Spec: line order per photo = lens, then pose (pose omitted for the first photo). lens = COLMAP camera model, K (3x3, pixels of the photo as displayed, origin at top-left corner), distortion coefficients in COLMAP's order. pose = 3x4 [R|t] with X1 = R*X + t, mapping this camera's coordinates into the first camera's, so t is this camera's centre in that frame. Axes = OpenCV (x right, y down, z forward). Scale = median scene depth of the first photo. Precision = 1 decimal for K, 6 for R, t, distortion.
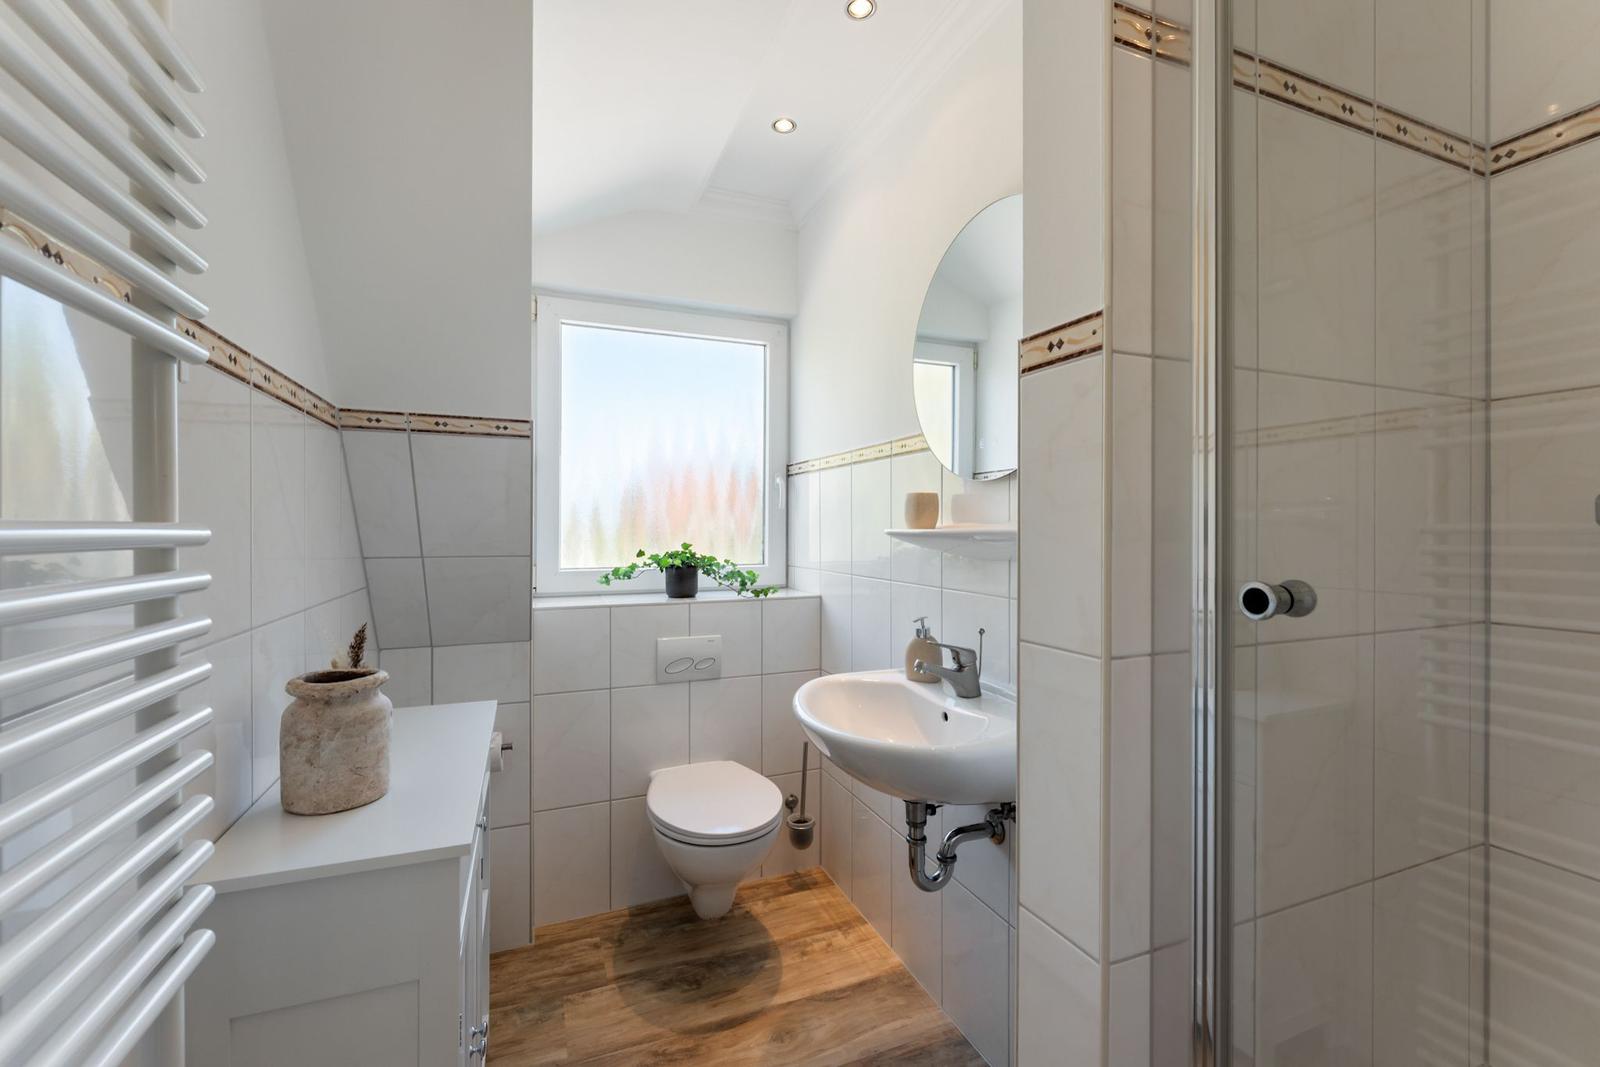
lens RADIAL K [[673.2, 0, 796.9], [0, 673.2, 523.1], [0, 0, 1]] dist [-0.000897, -0.000300]
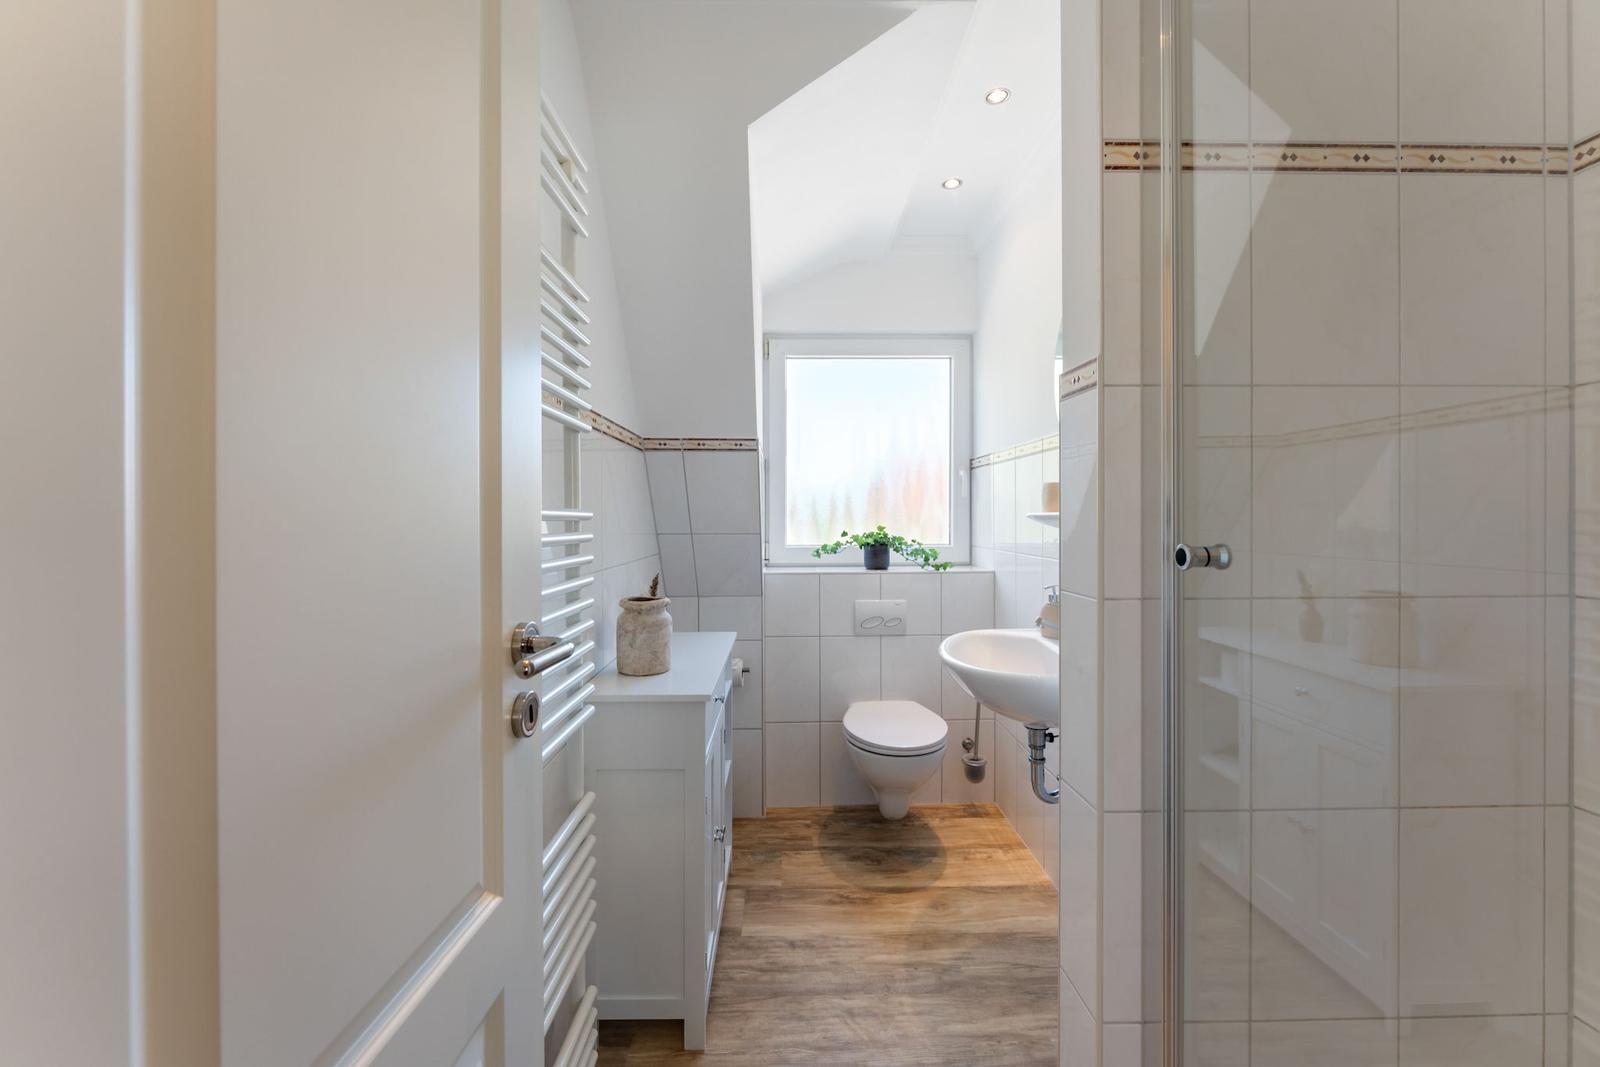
lens RADIAL K [[653.4, 0, 800.3], [0, 653.4, 502.3], [0, 0, 1]] dist [-0.000831, -0.000347]
pose [[0.936716, -0.012123, -0.349879, 0.160230], [0.007035, 0.999850, -0.015810, 0.005237], [0.350019, 0.012348, 0.936661, -0.245819]]
